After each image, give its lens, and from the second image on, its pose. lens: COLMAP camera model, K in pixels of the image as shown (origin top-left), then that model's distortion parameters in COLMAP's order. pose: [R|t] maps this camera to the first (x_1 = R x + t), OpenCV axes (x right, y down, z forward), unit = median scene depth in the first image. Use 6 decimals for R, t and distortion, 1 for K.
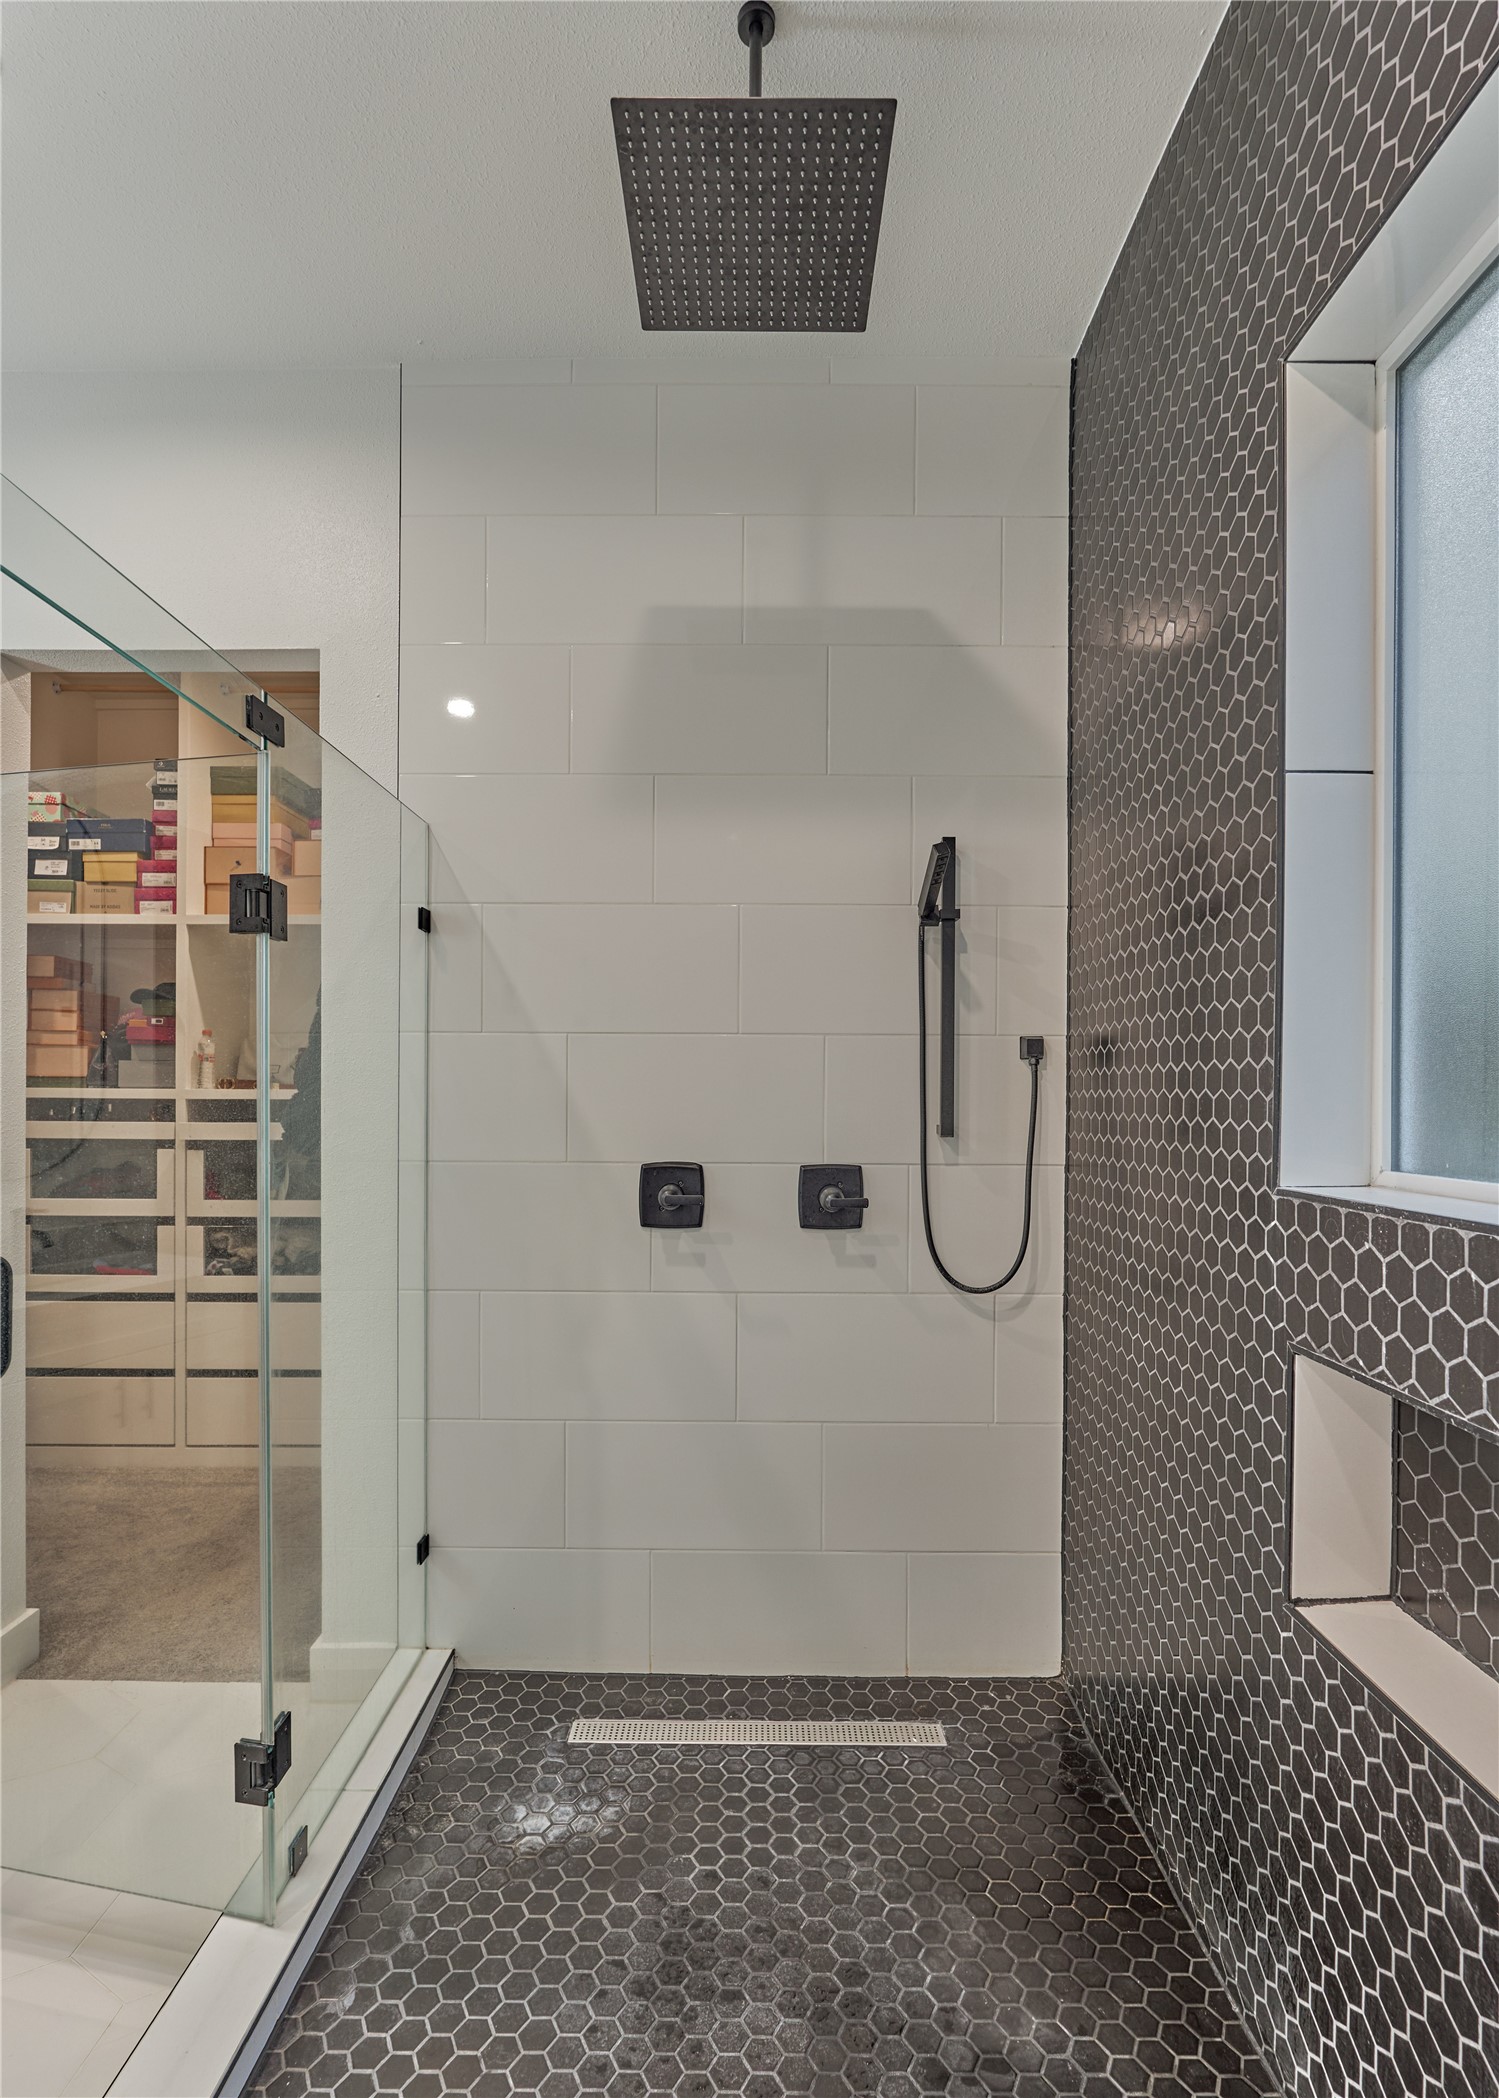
lens RADIAL K [[990.4, 0, 744.7], [0, 990.4, 1100.8], [0, 0, 1]] dist [-0.005651, -0.000601]
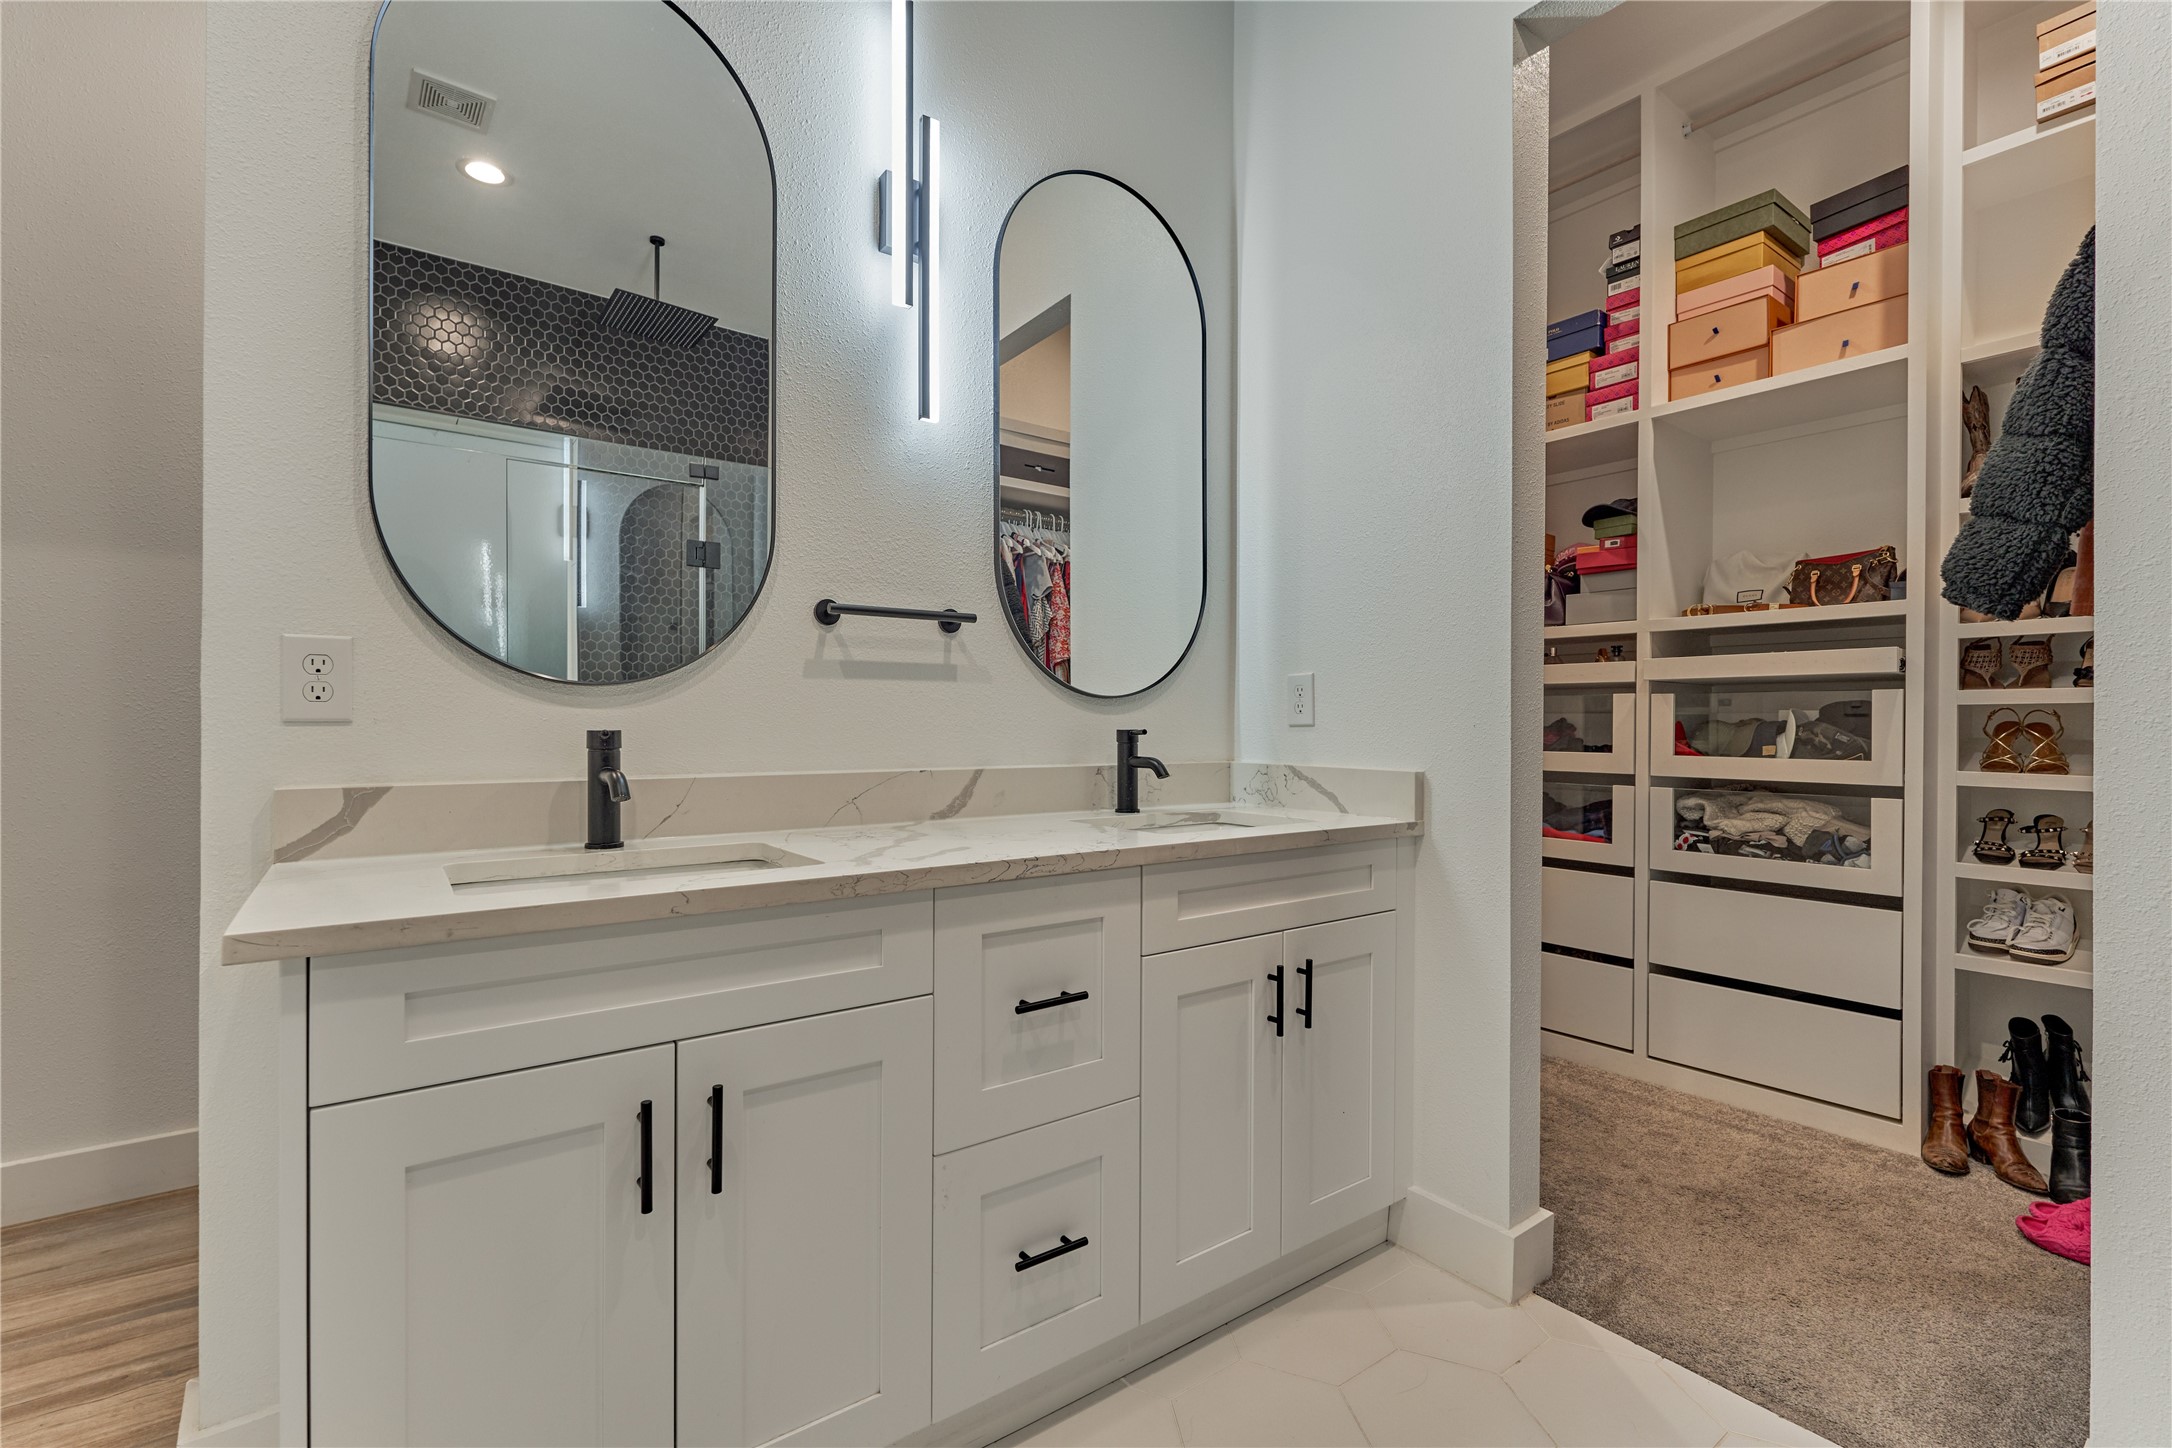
lens RADIAL K [[948.1, 0, 1087.2], [0, 948.1, 727.7], [0, 0, 1]] dist [-0.003264, -0.000224]
pose [[0.612677, 0.002491, -0.790329, -0.231933], [-0.011271, 0.999921, -0.005586, 0.087554], [0.790253, 0.012331, 0.612657, 0.152415]]
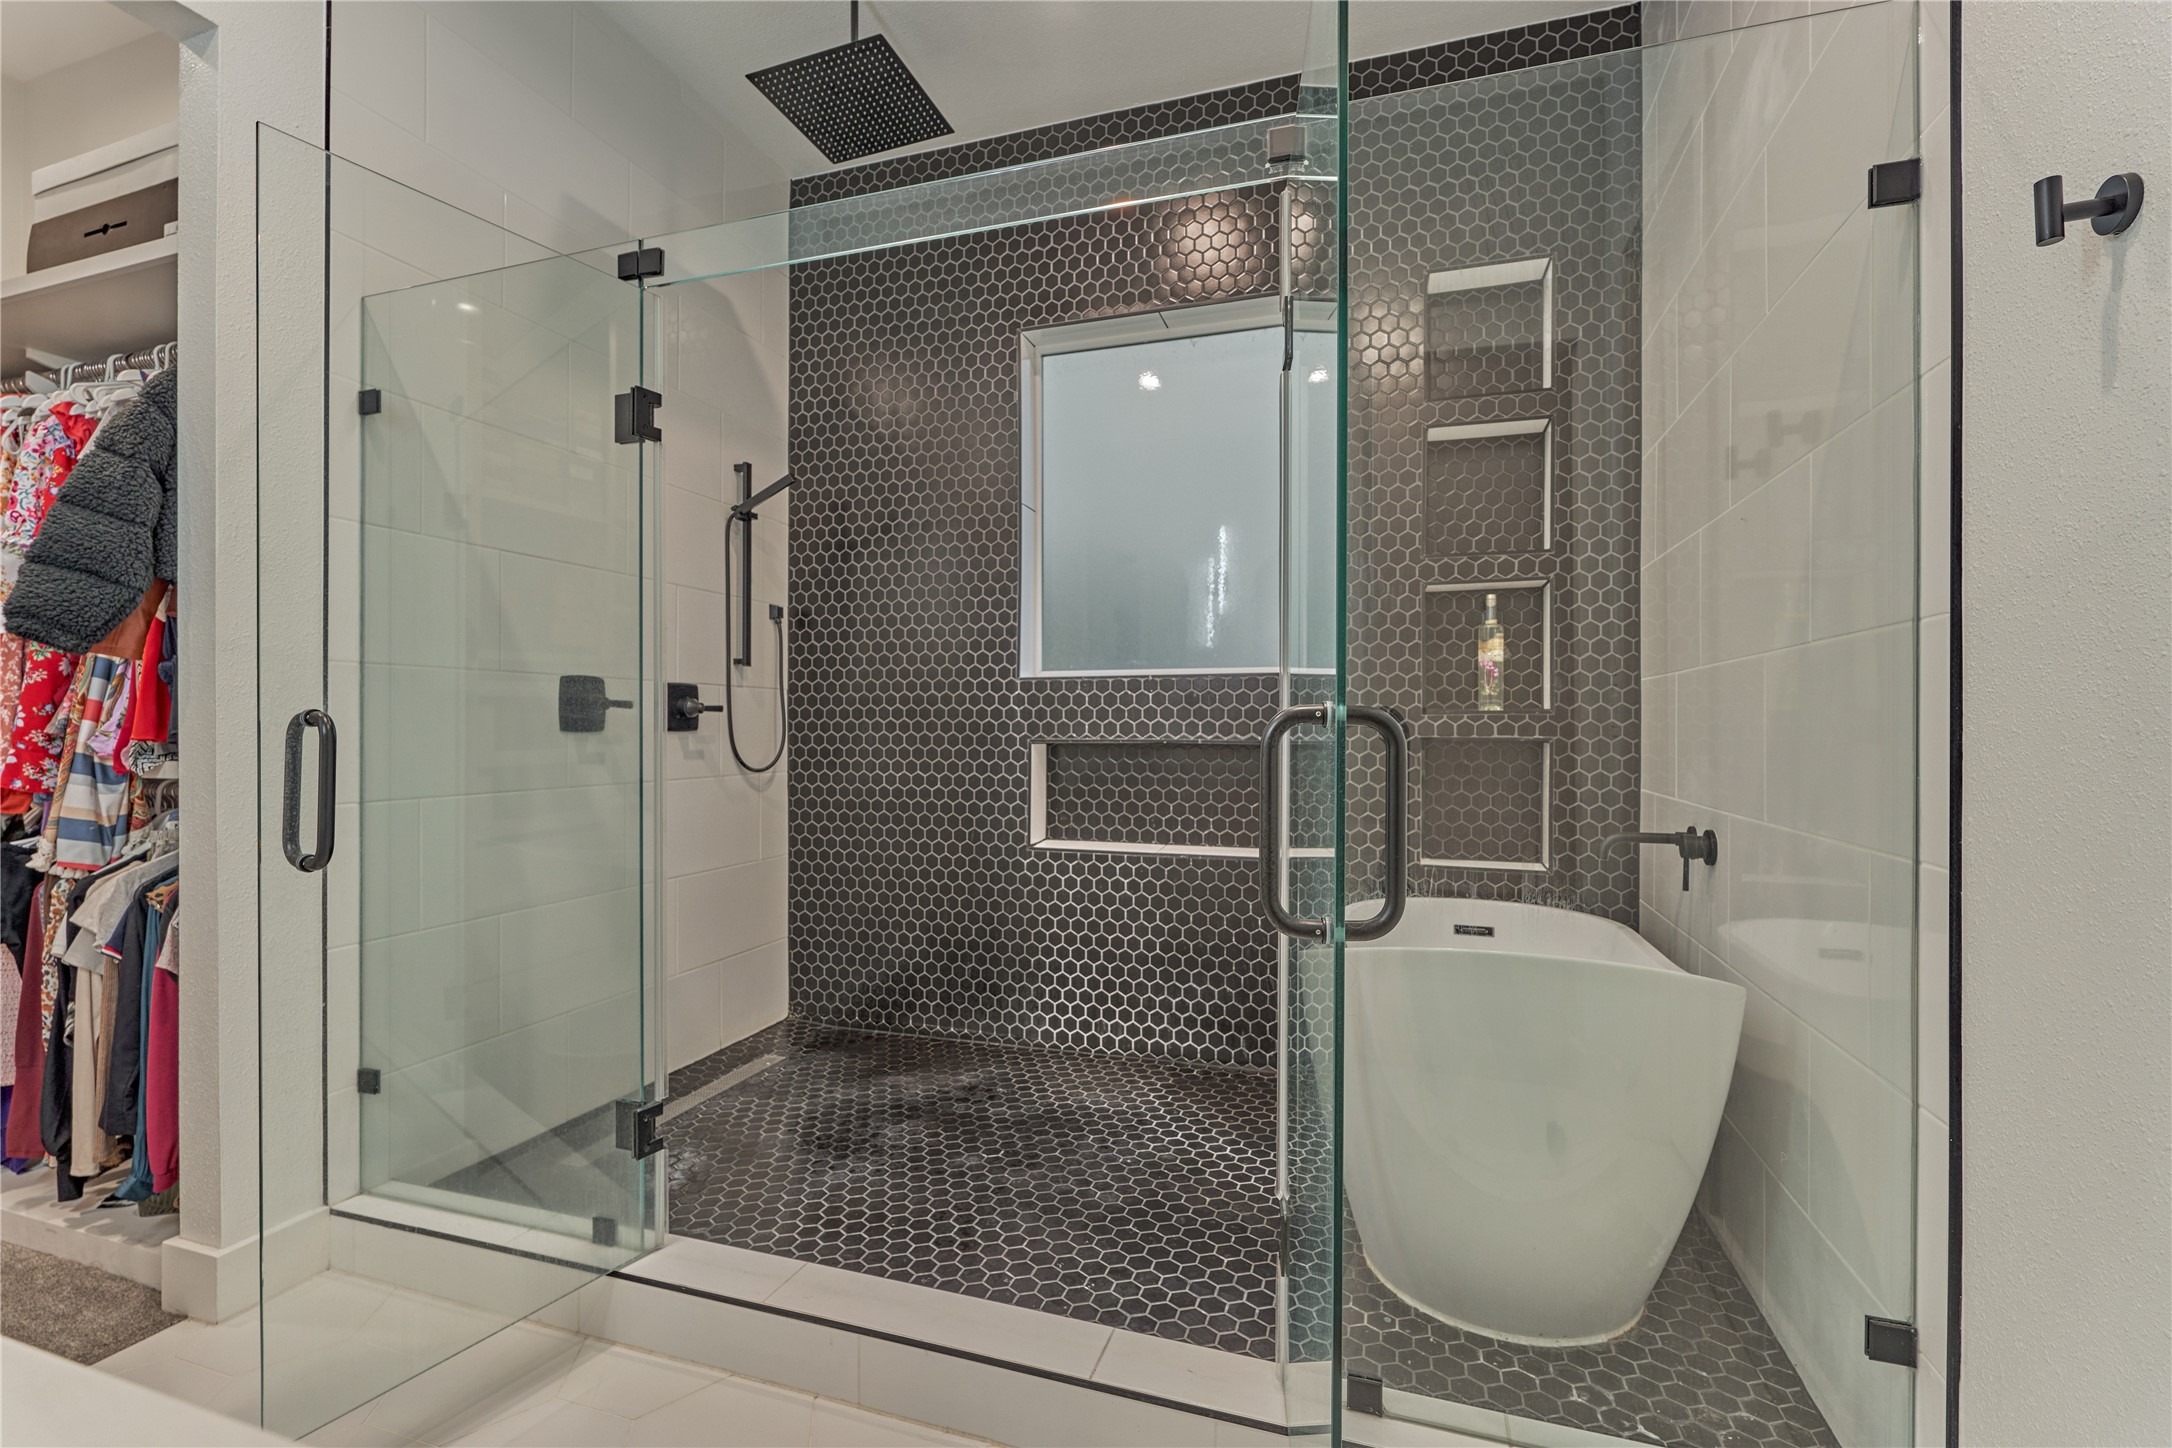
lens RADIAL K [[948.1, 0, 1088.8], [0, 948.1, 727.6], [0, 0, 1]] dist [-0.003264, -0.000224]
pose [[0.306846, -0.002985, 0.951754, -0.955171], [0.006644, 0.999977, 0.000994, 0.125535], [-0.951736, 0.006019, 0.306859, 0.082446]]
